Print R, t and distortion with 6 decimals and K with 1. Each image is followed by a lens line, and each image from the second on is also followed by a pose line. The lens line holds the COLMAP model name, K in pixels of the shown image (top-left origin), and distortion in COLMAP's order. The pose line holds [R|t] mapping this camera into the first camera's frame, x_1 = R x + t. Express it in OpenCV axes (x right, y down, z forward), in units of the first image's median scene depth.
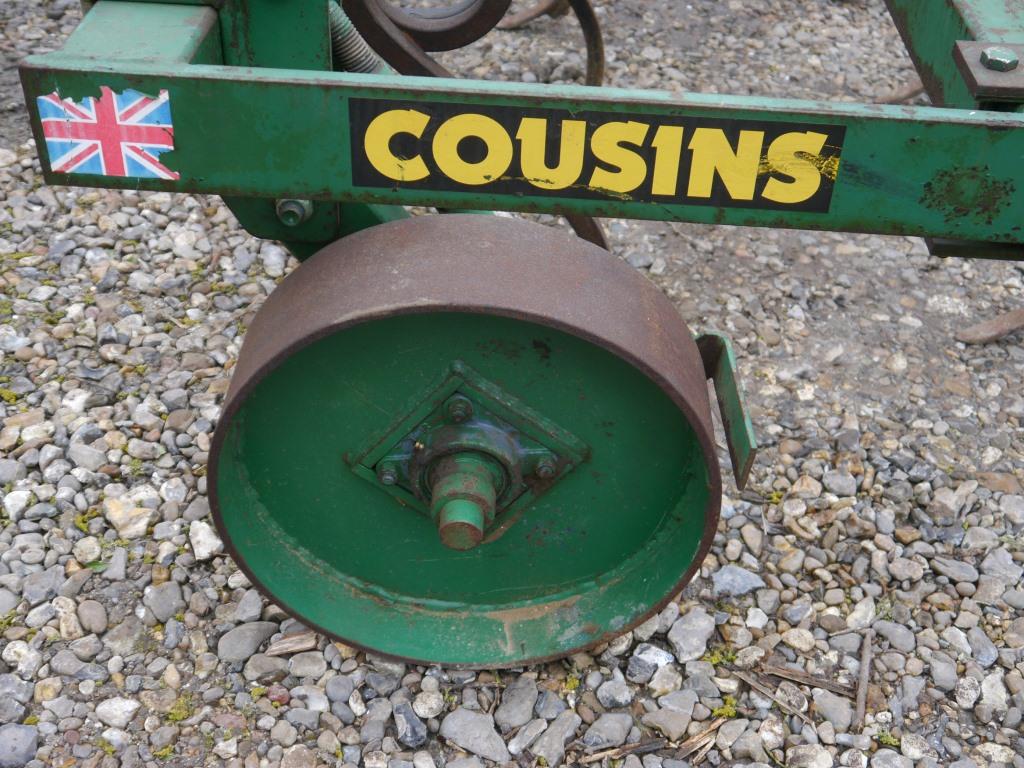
lens RADIAL K [[1178.6, 0, 512.0], [0, 1178.6, 384.0], [0, 0, 1]] dist [-0.038623, 0.035206]
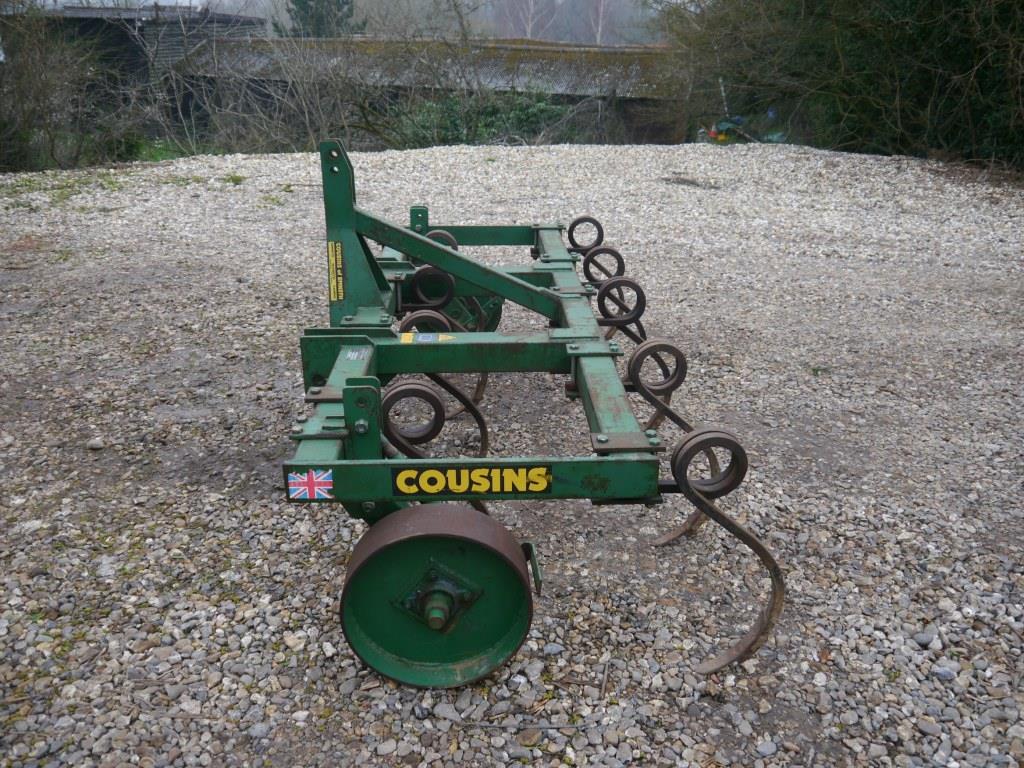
lens RADIAL K [[882.2, 0, 512.0], [0, 882.2, 384.0], [0, 0, 1]] dist [-0.030834, 0.004556]
pose [[0.995867, -0.066751, 0.061592, 0.034599], [0.081610, 0.955270, -0.284252, 0.162649], [-0.039863, 0.288104, 0.956769, -0.910539]]
